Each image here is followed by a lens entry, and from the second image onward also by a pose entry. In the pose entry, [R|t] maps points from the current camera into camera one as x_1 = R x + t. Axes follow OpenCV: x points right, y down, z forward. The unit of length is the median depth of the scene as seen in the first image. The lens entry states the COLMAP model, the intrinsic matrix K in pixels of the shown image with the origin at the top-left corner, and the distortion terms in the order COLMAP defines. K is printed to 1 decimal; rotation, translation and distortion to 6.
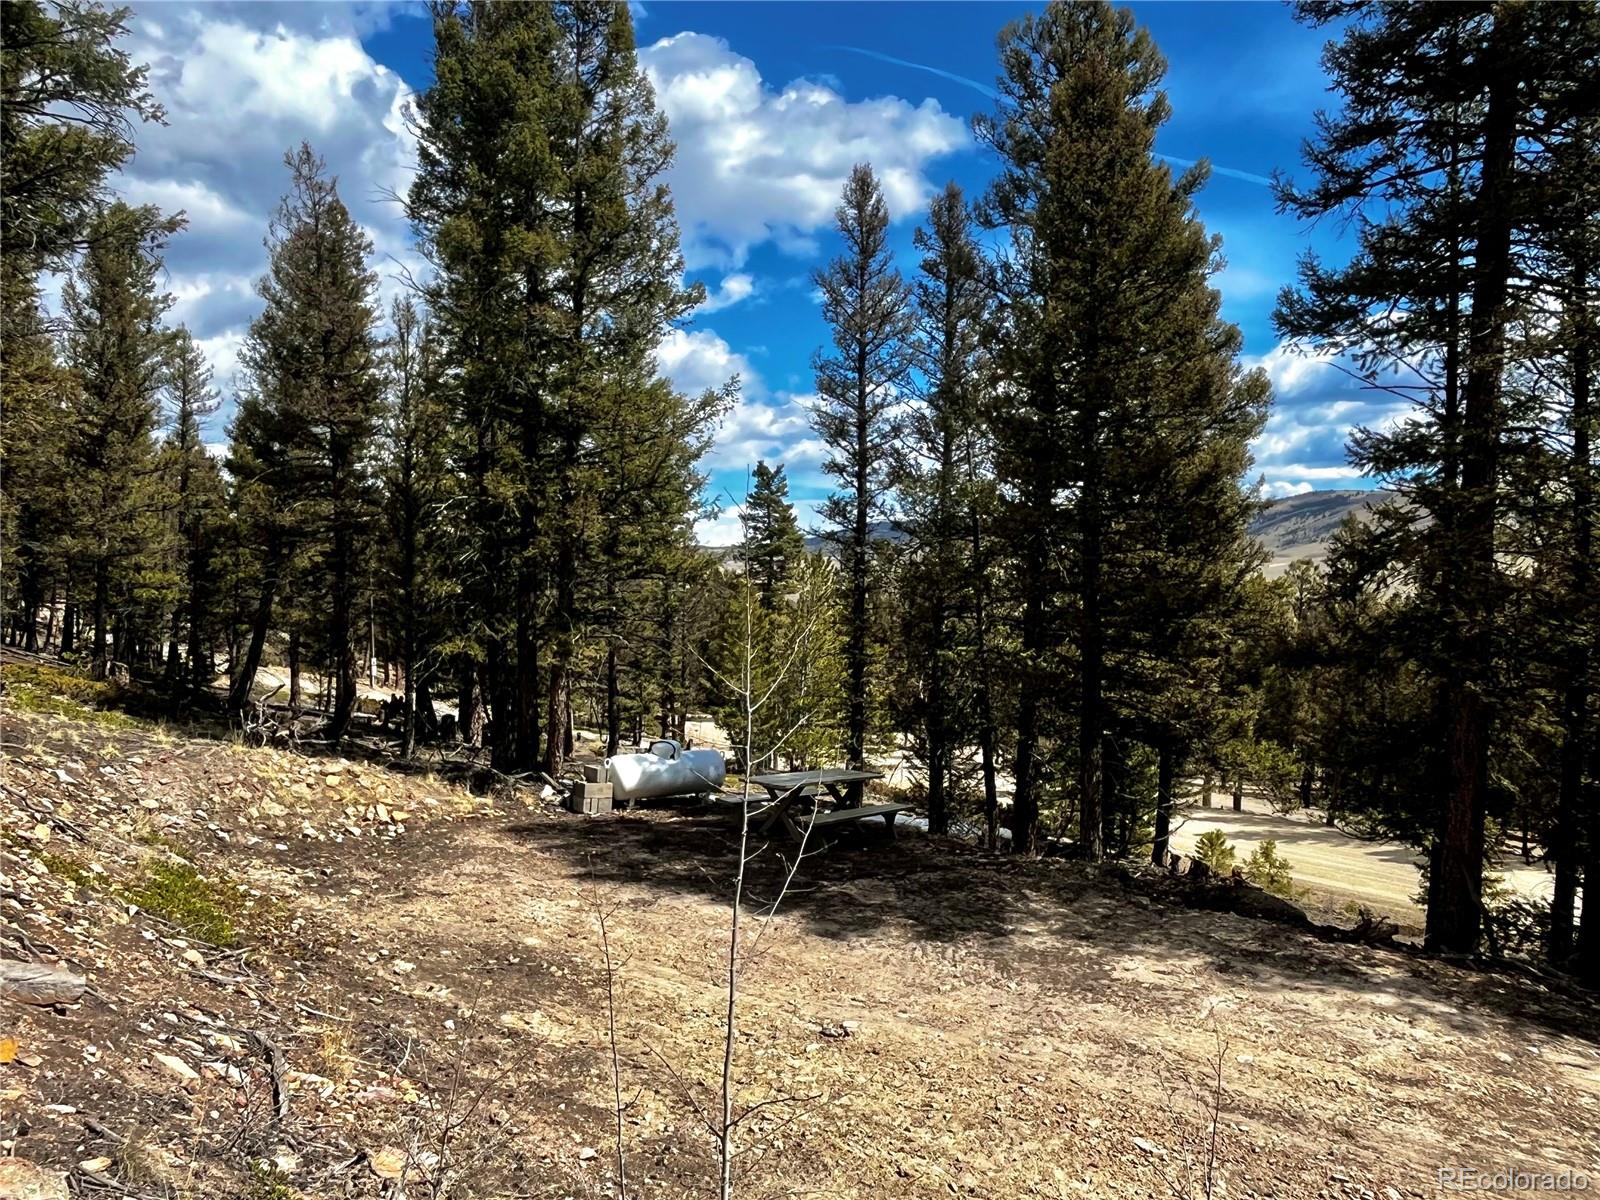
lens RADIAL K [[1132.4, 0, 804.0], [0, 1132.4, 603.7], [0, 0, 1]] dist [-0.063160, -0.000905]
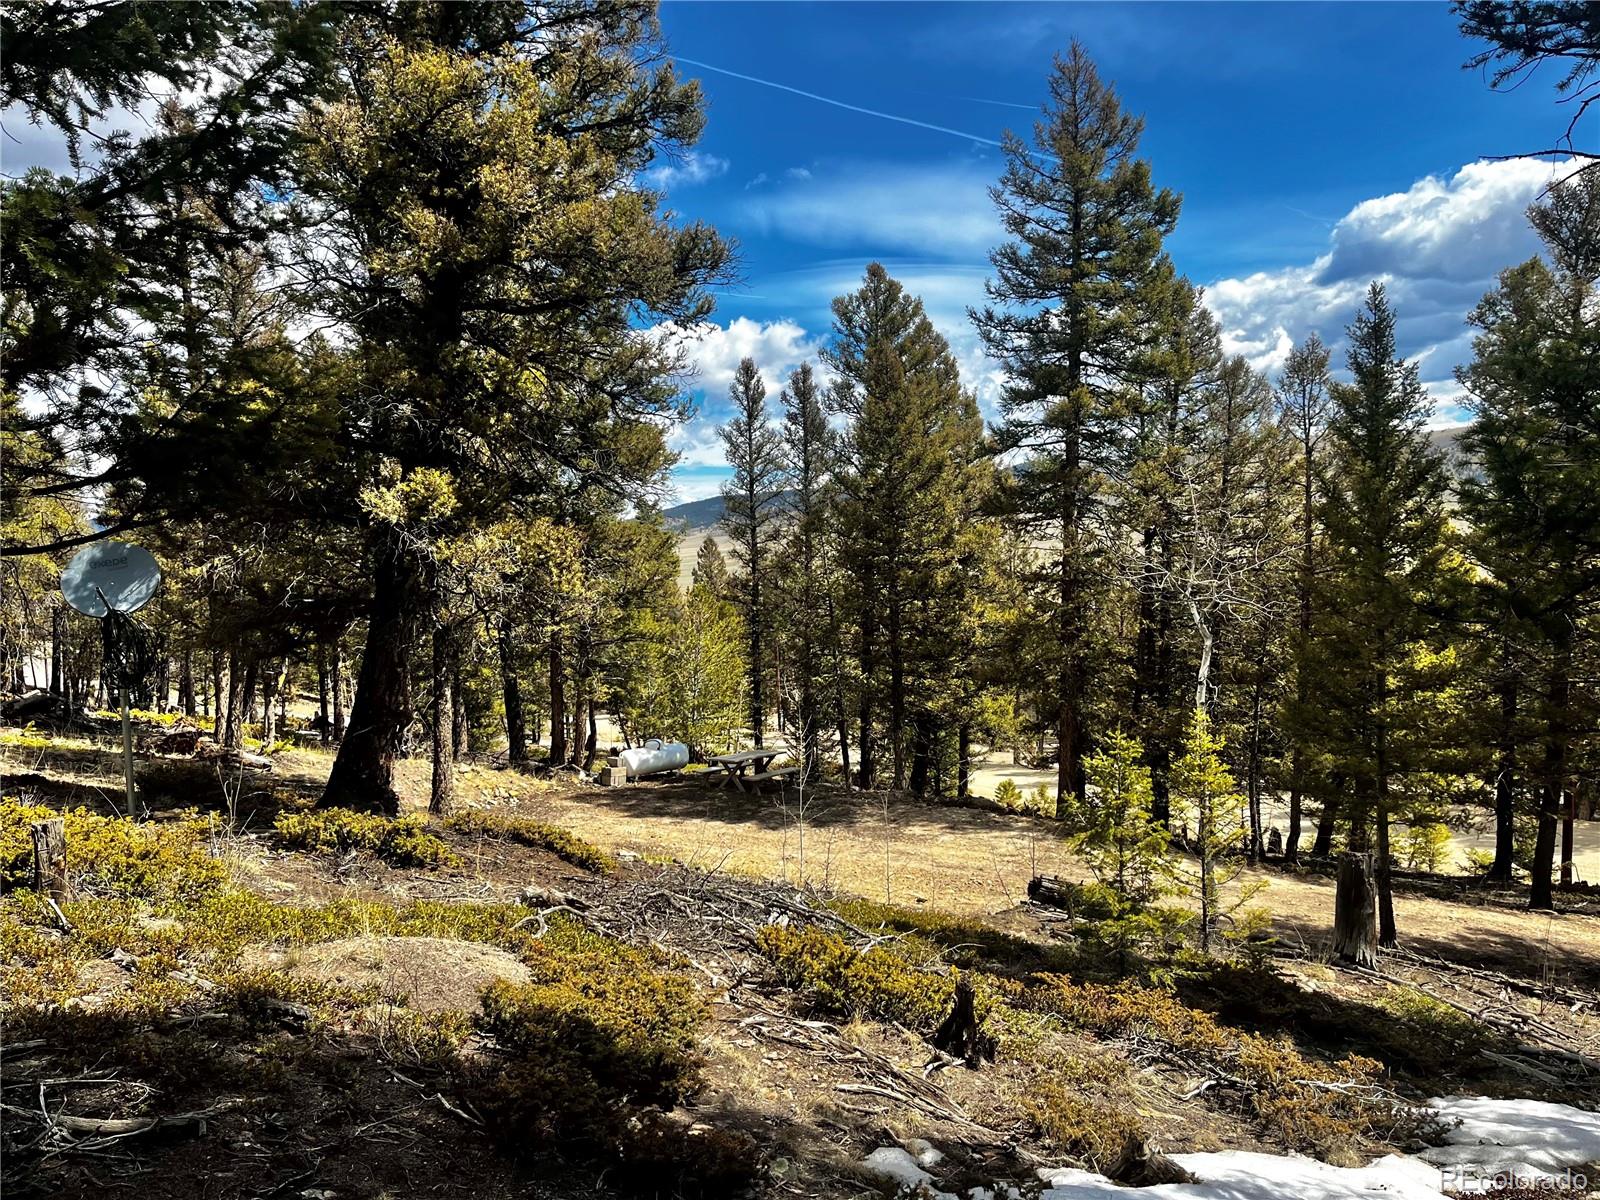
lens RADIAL K [[1213.6, 0, 797.0], [0, 1213.6, 597.5], [0, 0, 1]] dist [0.055143, -0.077808]
pose [[0.990288, -0.044134, 0.131844, -0.113677], [0.041658, 0.998901, 0.021476, -0.097309], [-0.132647, -0.015775, 0.991038, -0.659924]]
